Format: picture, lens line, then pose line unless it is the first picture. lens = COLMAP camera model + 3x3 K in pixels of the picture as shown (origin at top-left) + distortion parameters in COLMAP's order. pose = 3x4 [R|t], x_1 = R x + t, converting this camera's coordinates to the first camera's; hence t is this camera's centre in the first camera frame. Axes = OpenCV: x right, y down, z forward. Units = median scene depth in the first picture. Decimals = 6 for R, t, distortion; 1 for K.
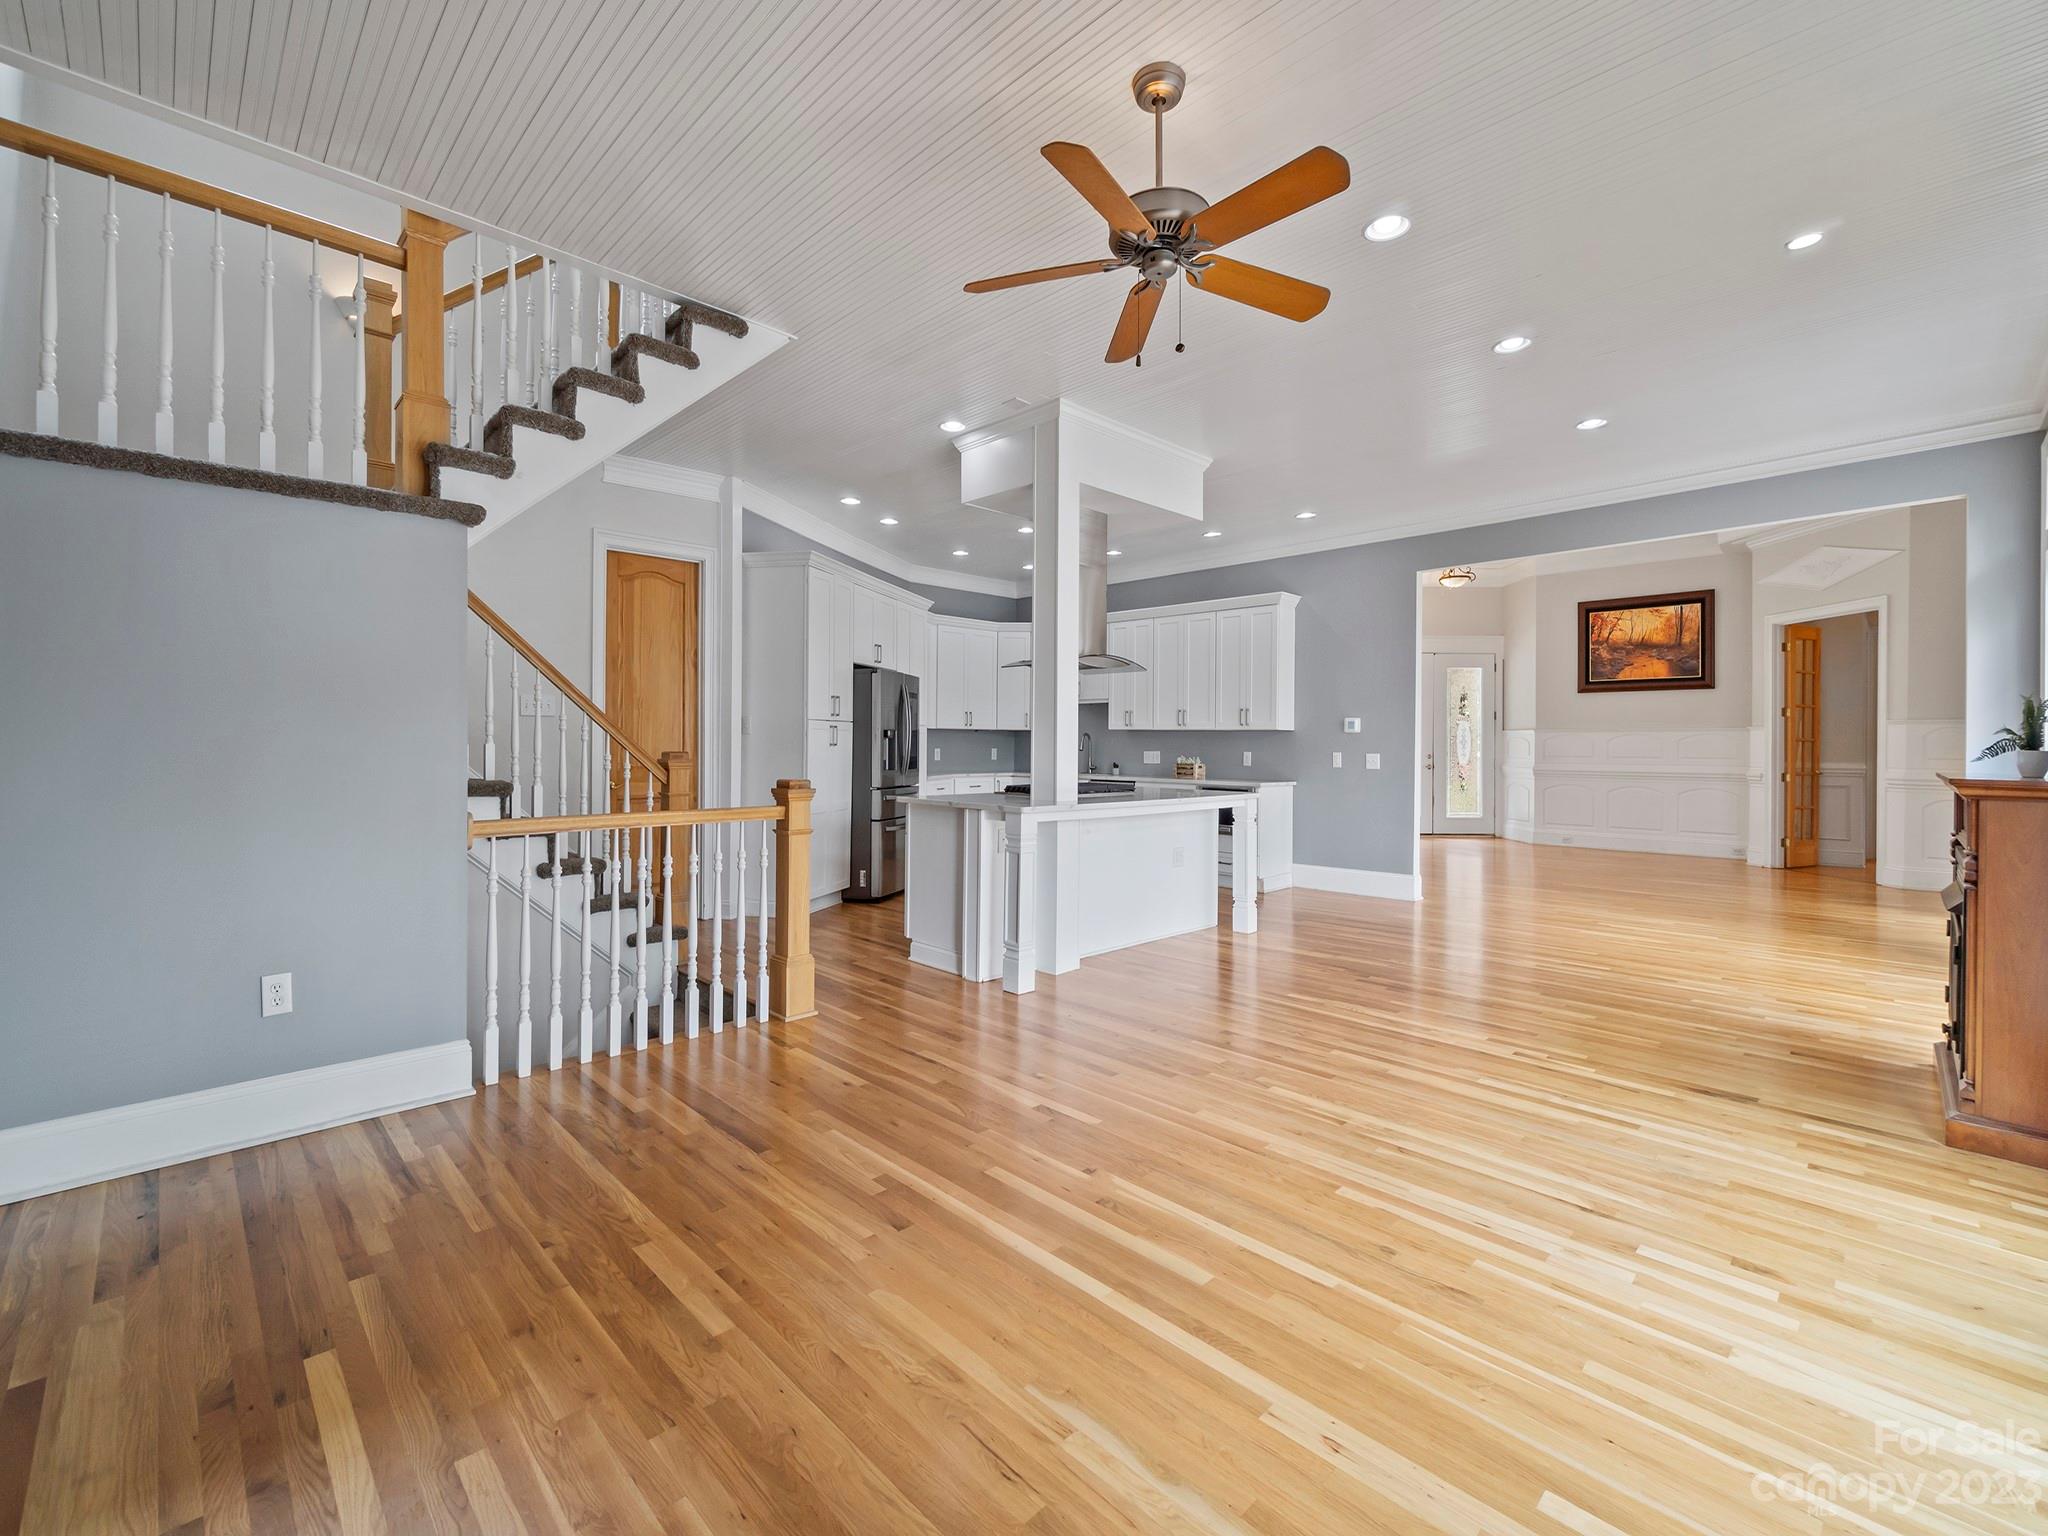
lens RADIAL K [[884.4, 0, 1013.2], [0, 884.4, 745.8], [0, 0, 1]] dist [-0.009378, 0.001699]
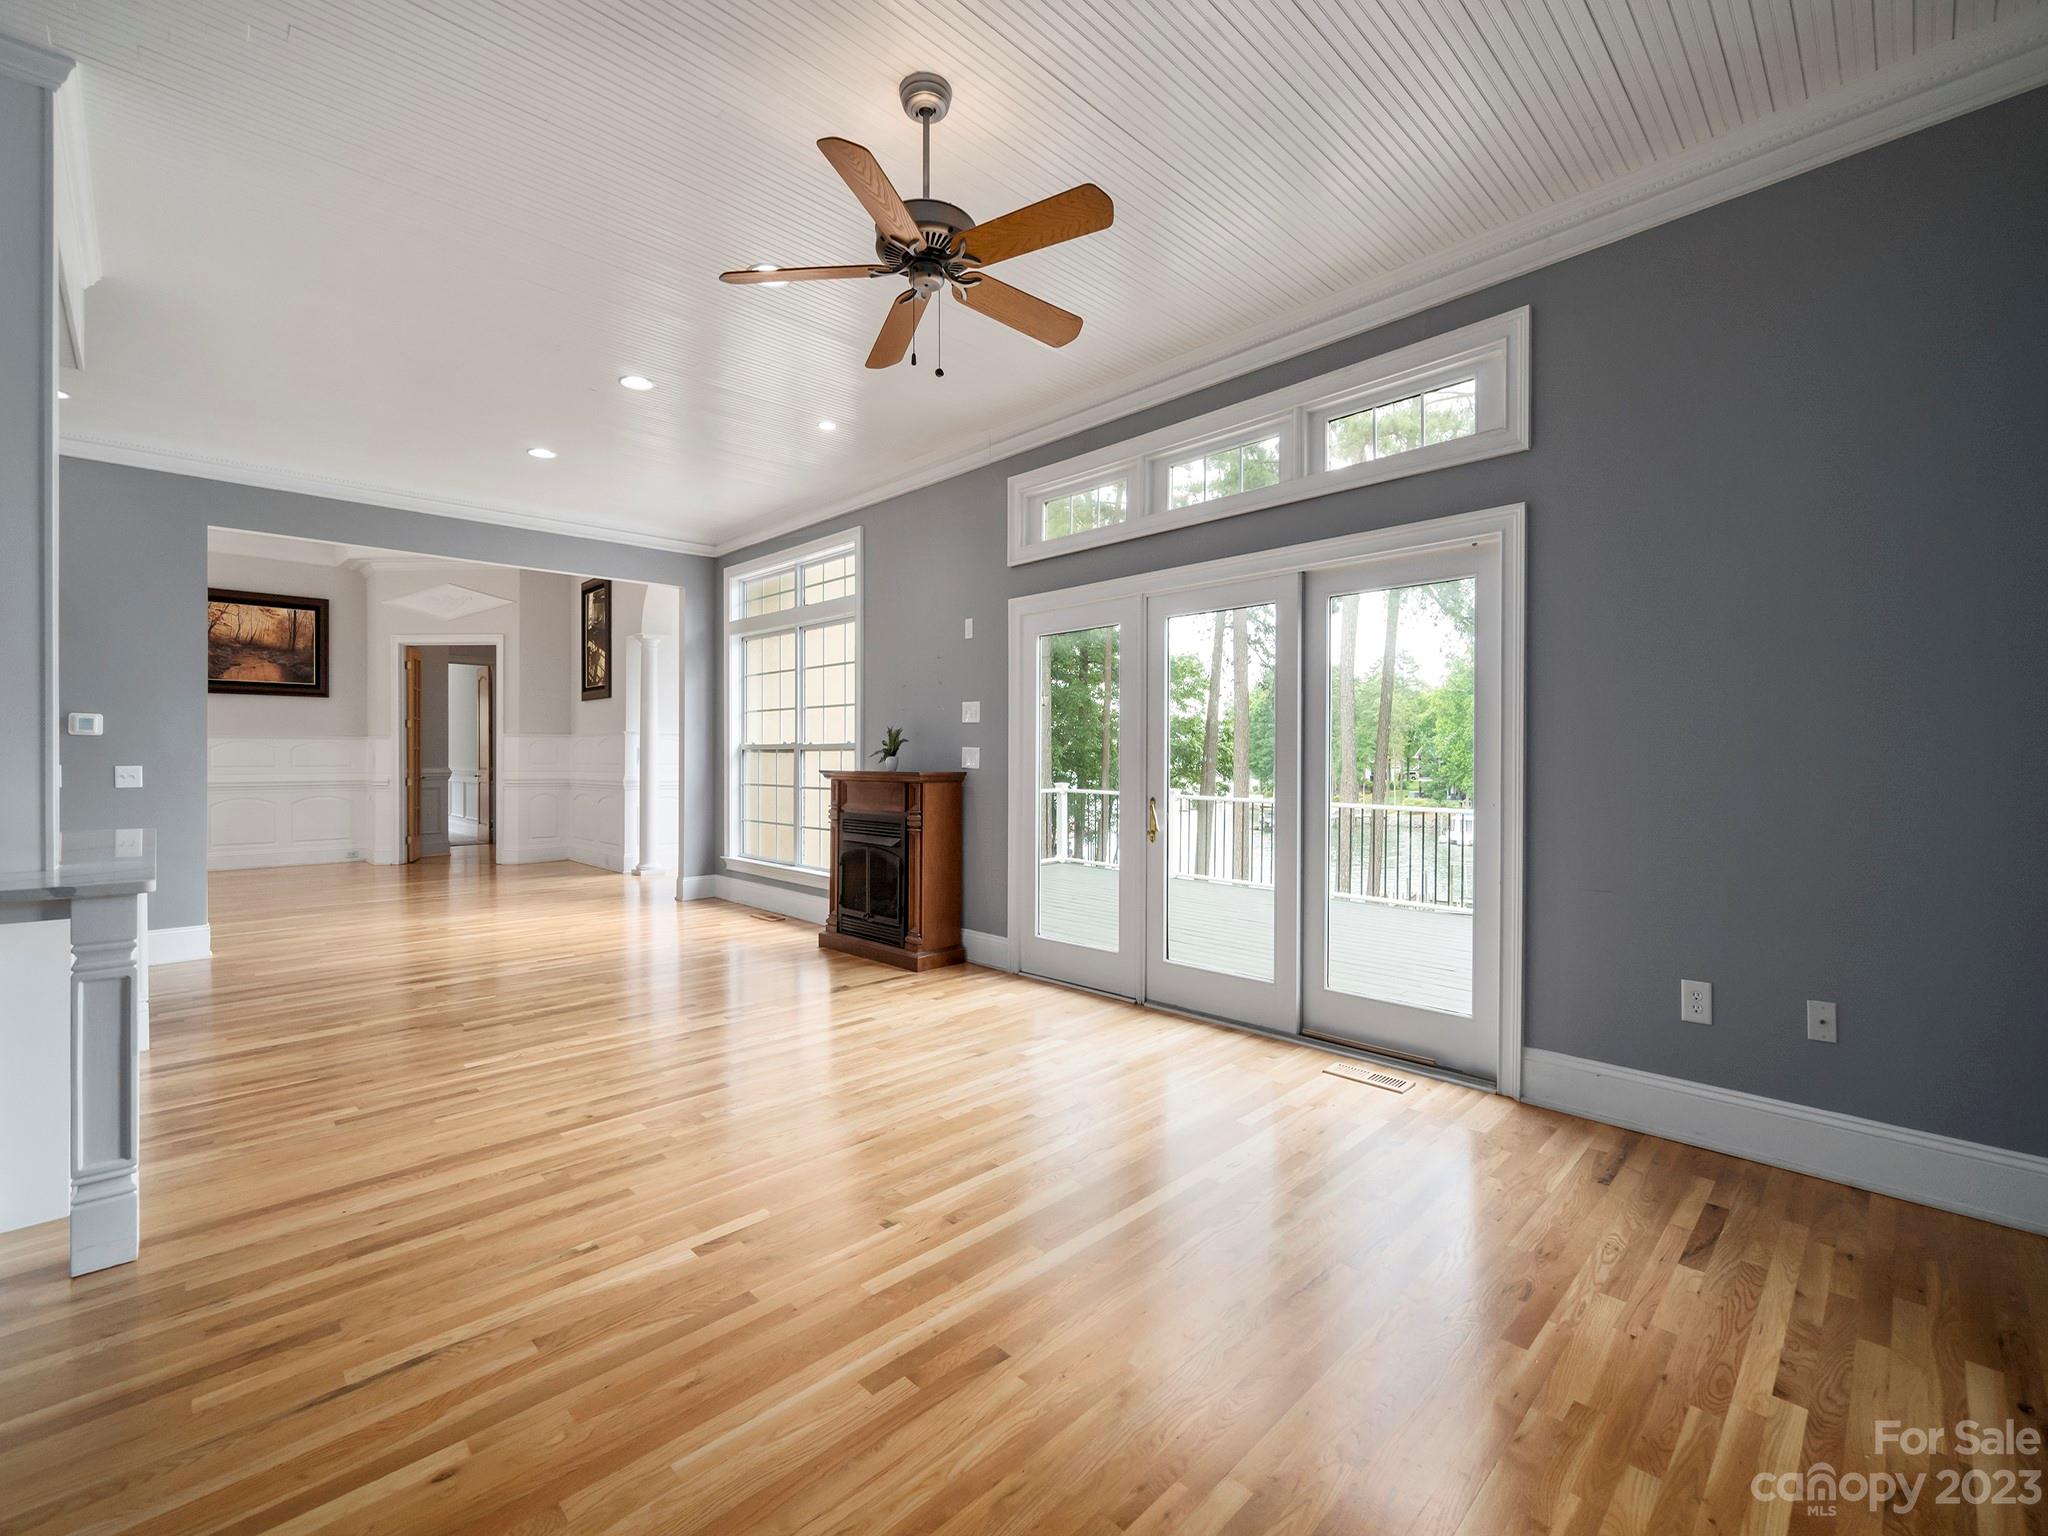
lens RADIAL K [[884.4, 0, 989.2], [0, 884.4, 762.4], [0, 0, 1]] dist [-0.009378, 0.001699]
pose [[0.013775, -0.012845, 0.999823, -0.228589], [0.002575, 0.999915, 0.012811, -0.001138], [-0.999902, 0.002398, 0.013807, 0.247544]]
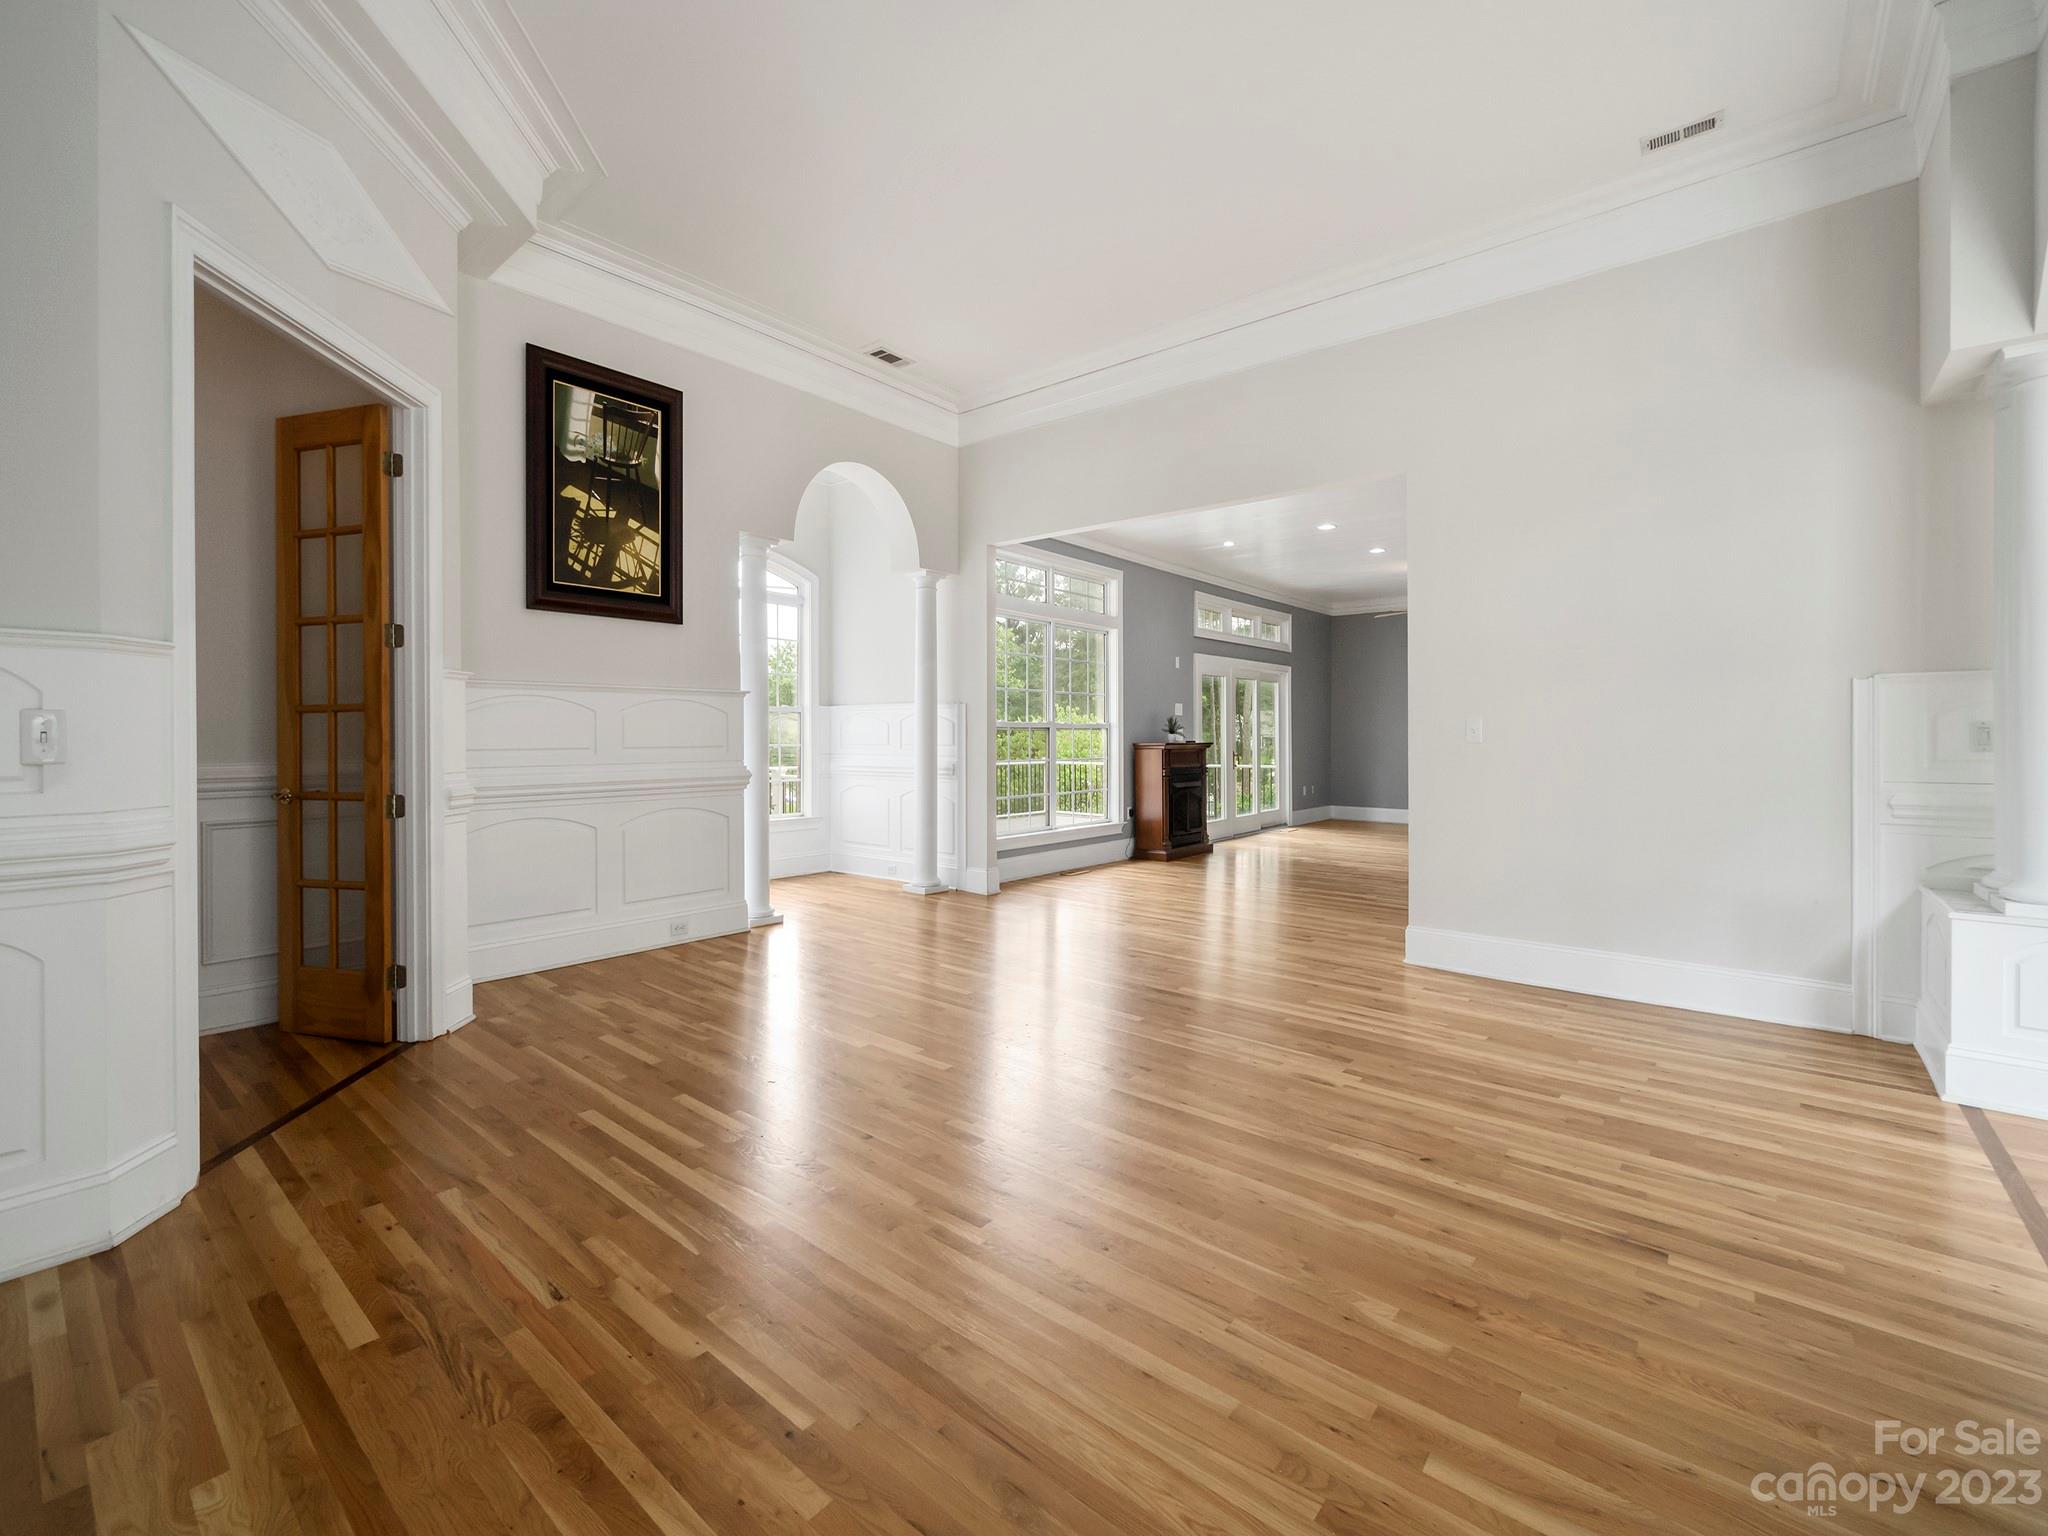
lens RADIAL K [[884.4, 0, 1013.5], [0, 884.4, 739.5], [0, 0, 1]] dist [-0.009378, 0.001699]
pose [[-0.995413, -0.005136, -0.095537, 0.649267], [-0.005791, 0.999962, 0.006586, 0.003039], [0.095499, 0.007109, -0.995404, 1.287515]]
